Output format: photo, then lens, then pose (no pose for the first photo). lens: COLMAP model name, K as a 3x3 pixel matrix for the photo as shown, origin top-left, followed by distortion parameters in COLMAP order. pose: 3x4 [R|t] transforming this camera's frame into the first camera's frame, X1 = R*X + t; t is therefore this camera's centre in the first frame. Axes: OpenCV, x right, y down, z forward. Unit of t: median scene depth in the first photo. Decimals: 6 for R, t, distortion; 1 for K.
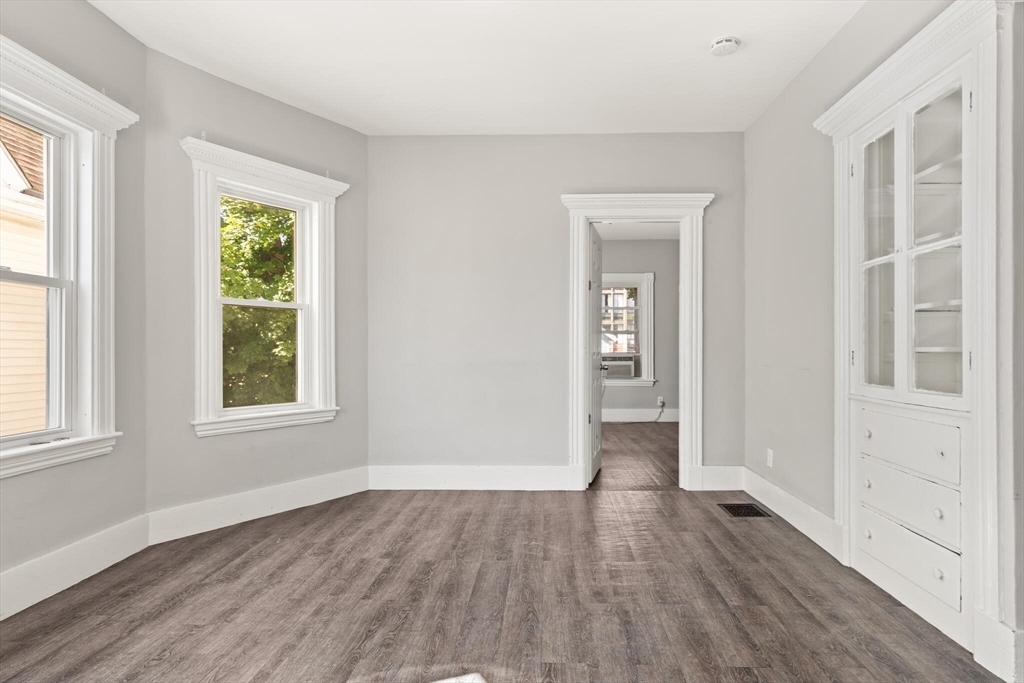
lens RADIAL K [[579.7, 0, 530.8], [0, 579.7, 350.8], [0, 0, 1]] dist [0.007558, 0.000284]
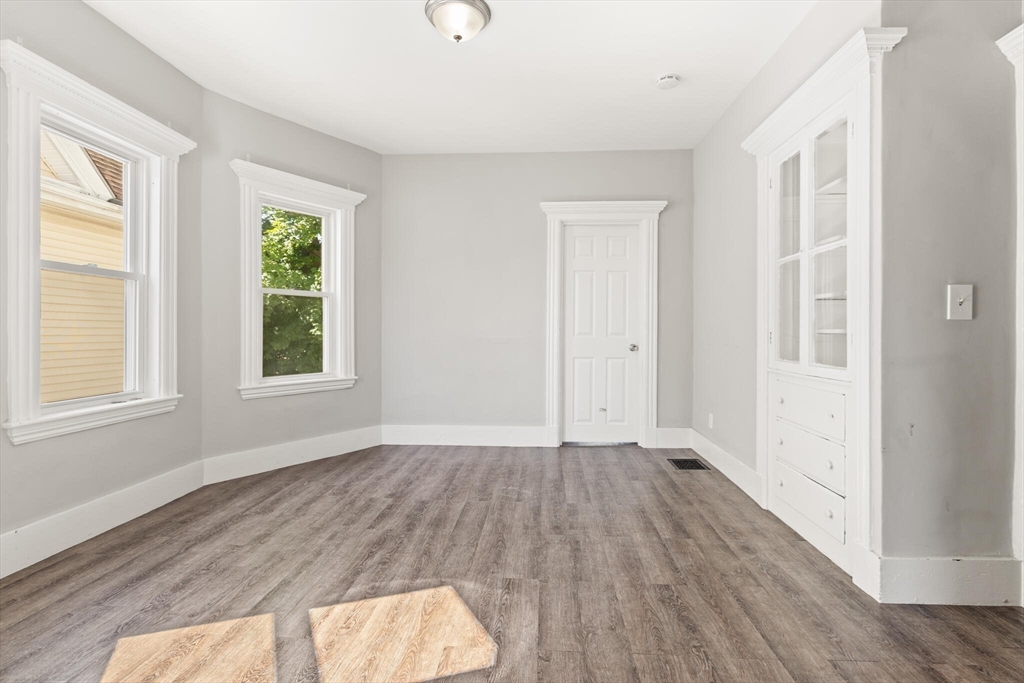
lens RADIAL K [[494.5, 0, 515.1], [0, 494.5, 332.8], [0, 0, 1]] dist [0.002656, 0.000433]
pose [[0.999485, 0.003283, -0.031915, 0.060920], [-0.003202, 0.999992, 0.002582, 0.000322], [0.031923, -0.002478, 0.999487, -0.058279]]
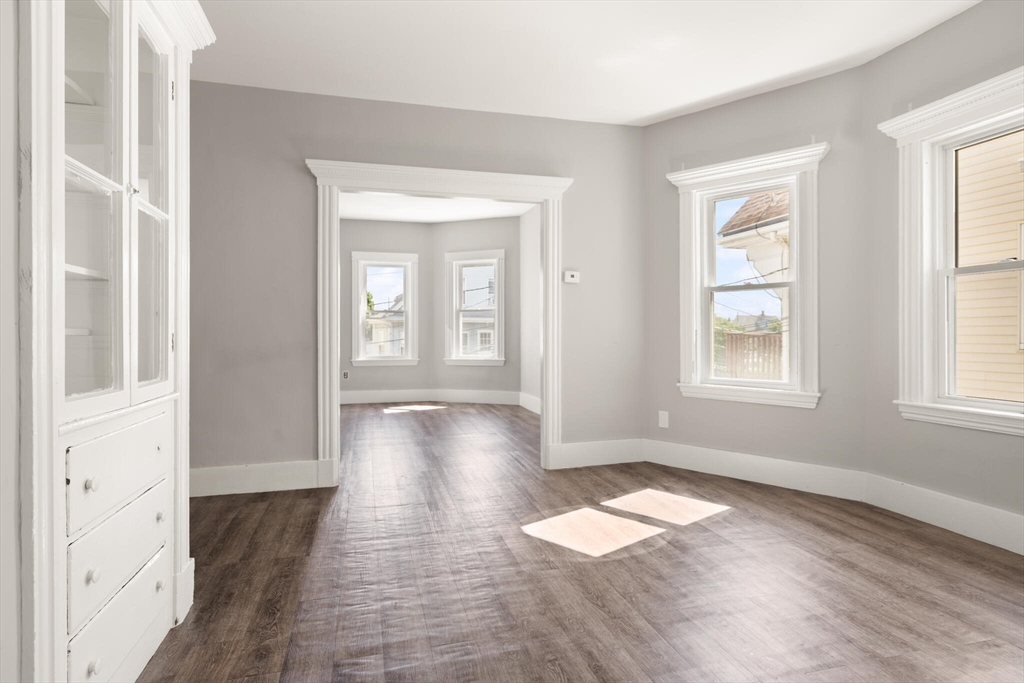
lens RADIAL K [[579.7, 0, 521.8], [0, 579.7, 336.5], [0, 0, 1]] dist [0.007558, 0.000284]
pose [[-0.956361, 0.007156, -0.292099, 0.381565], [0.006589, 0.999974, 0.002925, 0.004988], [0.292113, 0.000873, -0.956384, 1.782436]]
